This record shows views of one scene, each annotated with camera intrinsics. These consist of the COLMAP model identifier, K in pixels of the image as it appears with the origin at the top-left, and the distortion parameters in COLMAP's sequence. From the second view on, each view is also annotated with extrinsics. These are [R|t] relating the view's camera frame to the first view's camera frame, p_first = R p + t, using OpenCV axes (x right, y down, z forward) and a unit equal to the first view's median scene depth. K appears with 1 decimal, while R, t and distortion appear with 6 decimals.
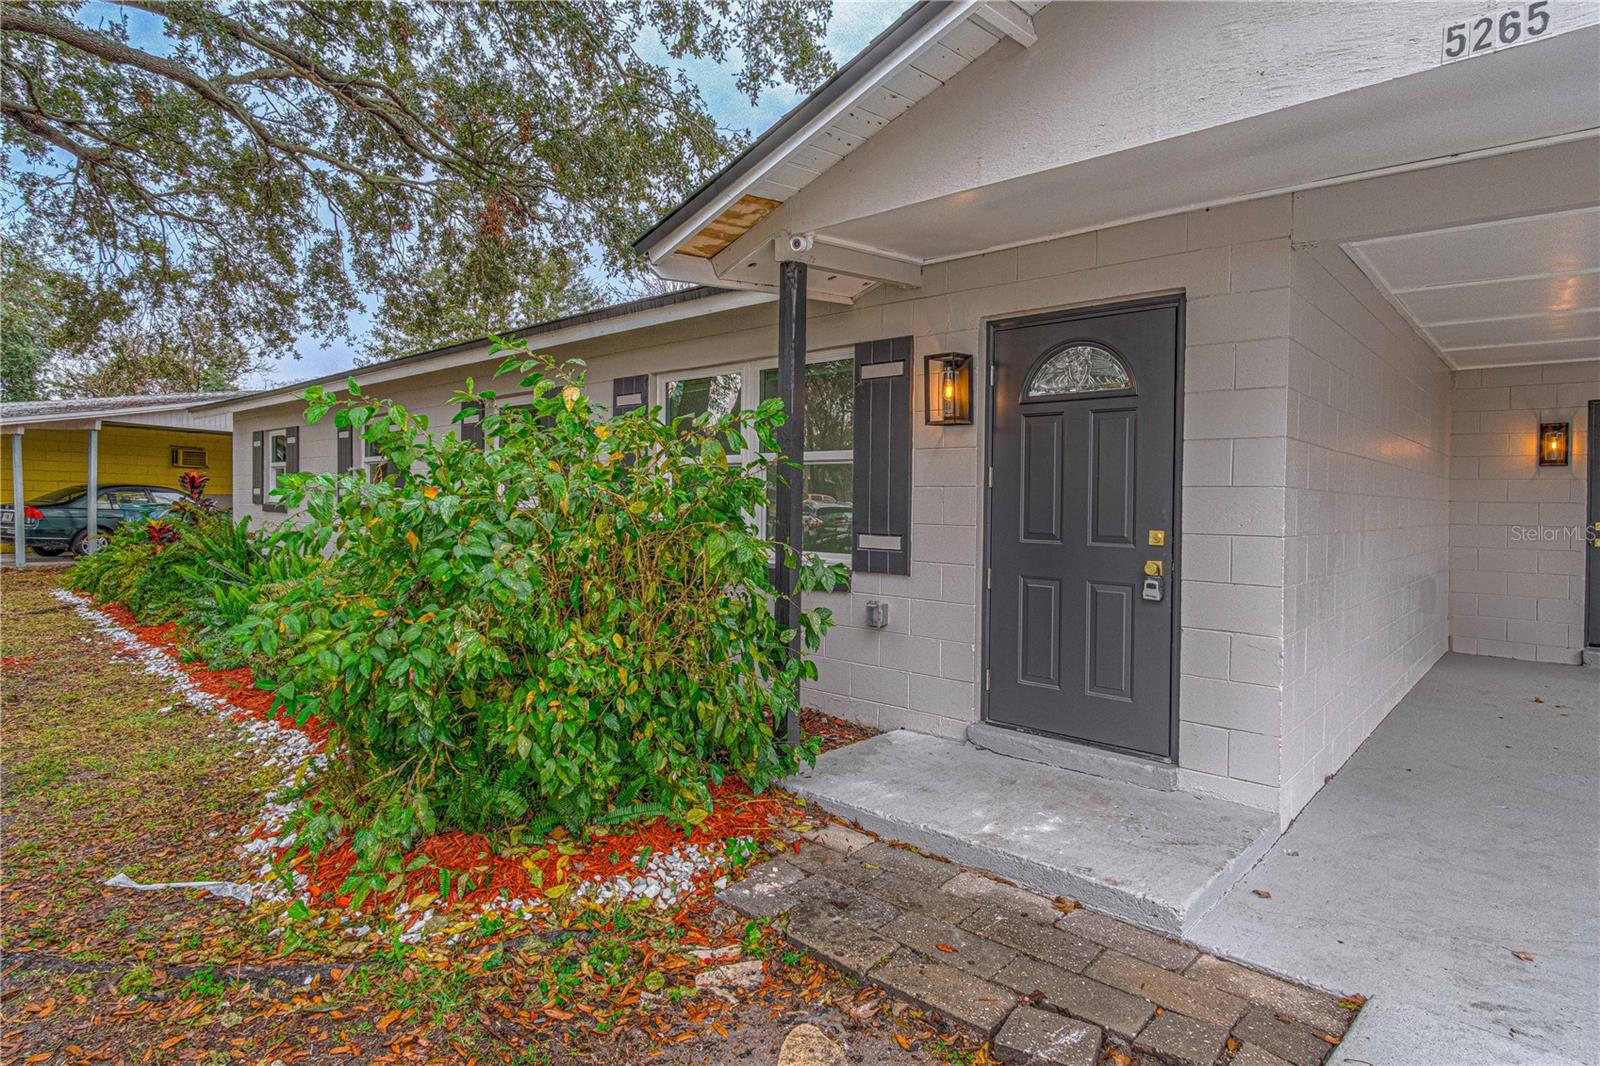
lens RADIAL K [[838.8, 0, 804.1], [0, 838.8, 500.0], [0, 0, 1]] dist [0.001448, 0.000279]
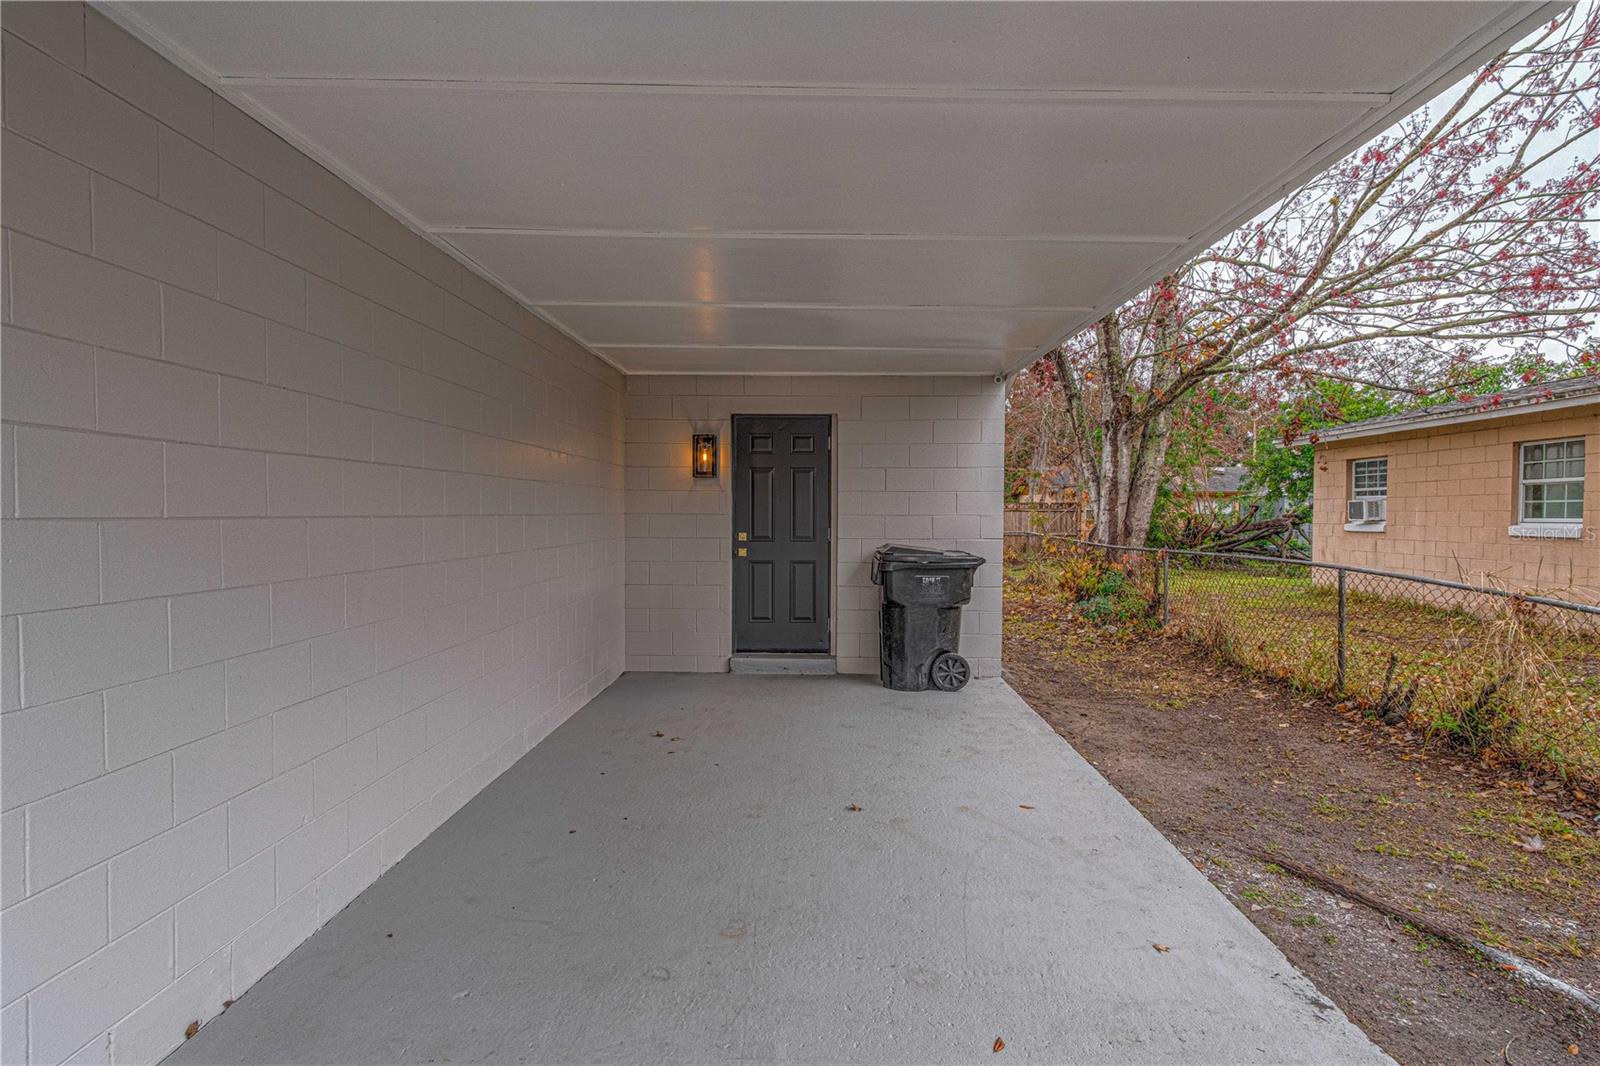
lens RADIAL K [[846.7, 0, 800.0], [0, 846.7, 533.0], [0, 0, 1]] dist [0.002667, 0.000731]
pose [[0.749836, -0.028946, 0.660991, 0.521394], [0.007944, 0.999364, 0.034752, -0.015278], [-0.661576, -0.020808, 0.749589, 0.285615]]
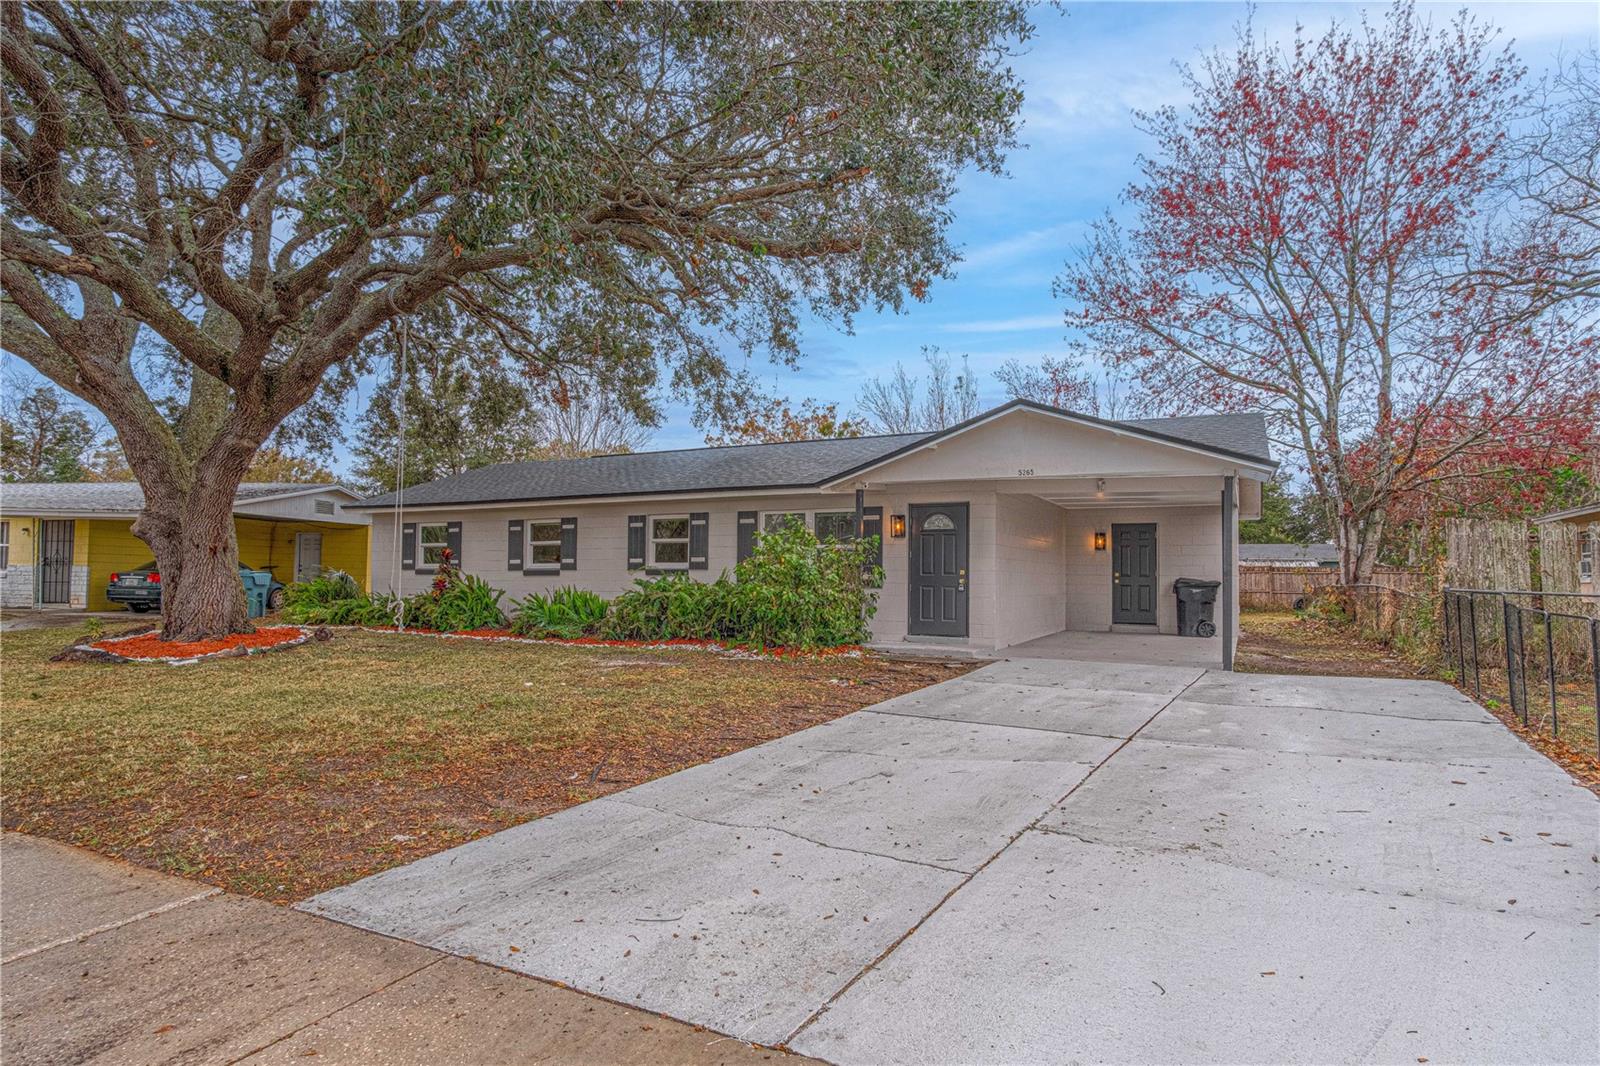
lens RADIAL K [[865.5, 0, 798.2], [0, 865.5, 549.0], [0, 0, 1]] dist [0.001570, 0.000255]
pose [[0.962985, 0.004907, 0.269510, -1.037739], [0.003515, 0.999521, -0.030760, 0.049155], [-0.269532, 0.030568, 0.962506, -1.957891]]
